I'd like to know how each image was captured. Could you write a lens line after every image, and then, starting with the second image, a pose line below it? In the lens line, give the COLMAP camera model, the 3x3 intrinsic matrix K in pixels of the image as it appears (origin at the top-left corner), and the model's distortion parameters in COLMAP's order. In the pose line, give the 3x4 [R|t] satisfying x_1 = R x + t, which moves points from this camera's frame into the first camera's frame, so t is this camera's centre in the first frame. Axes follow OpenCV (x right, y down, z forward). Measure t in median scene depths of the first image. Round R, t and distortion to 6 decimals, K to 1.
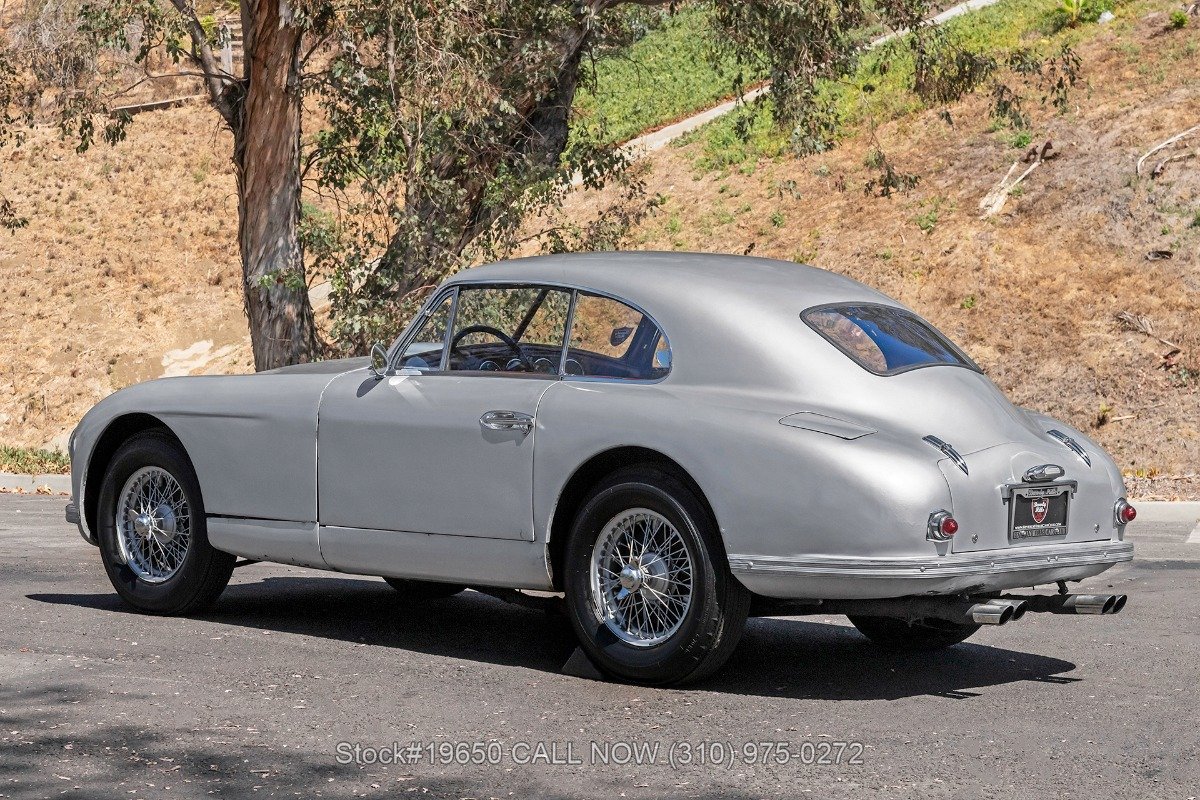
lens RADIAL K [[3201.8, 0, 600.0], [0, 3201.8, 400.0], [0, 0, 1]] dist [0.047244, 0.140903]
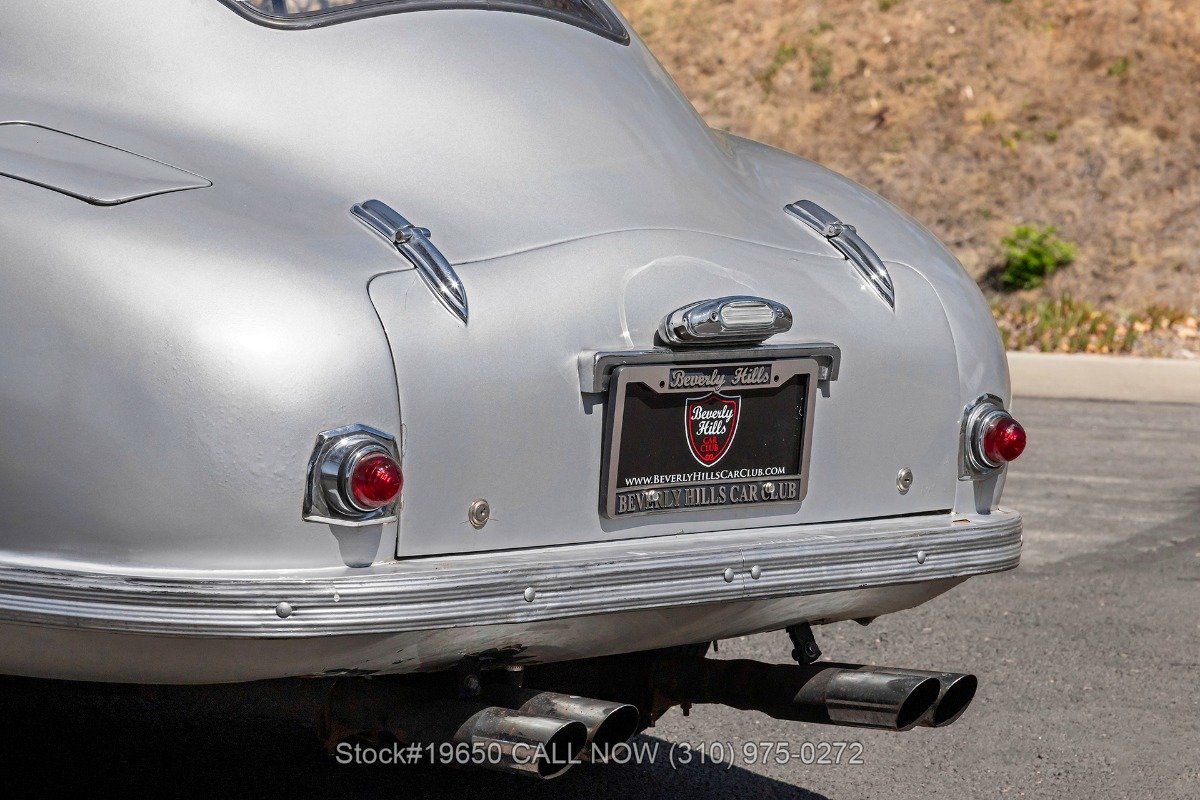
lens RADIAL K [[3709.9, 0, 600.0], [0, 3709.9, 400.0], [0, 0, 1]] dist [0.002198, 0.398629]
pose [[0.998471, 0.027670, -0.047849, 0.142191], [-0.025184, 0.998339, 0.051808, 0.010832], [0.049203, -0.050524, 0.997510, 0.596120]]
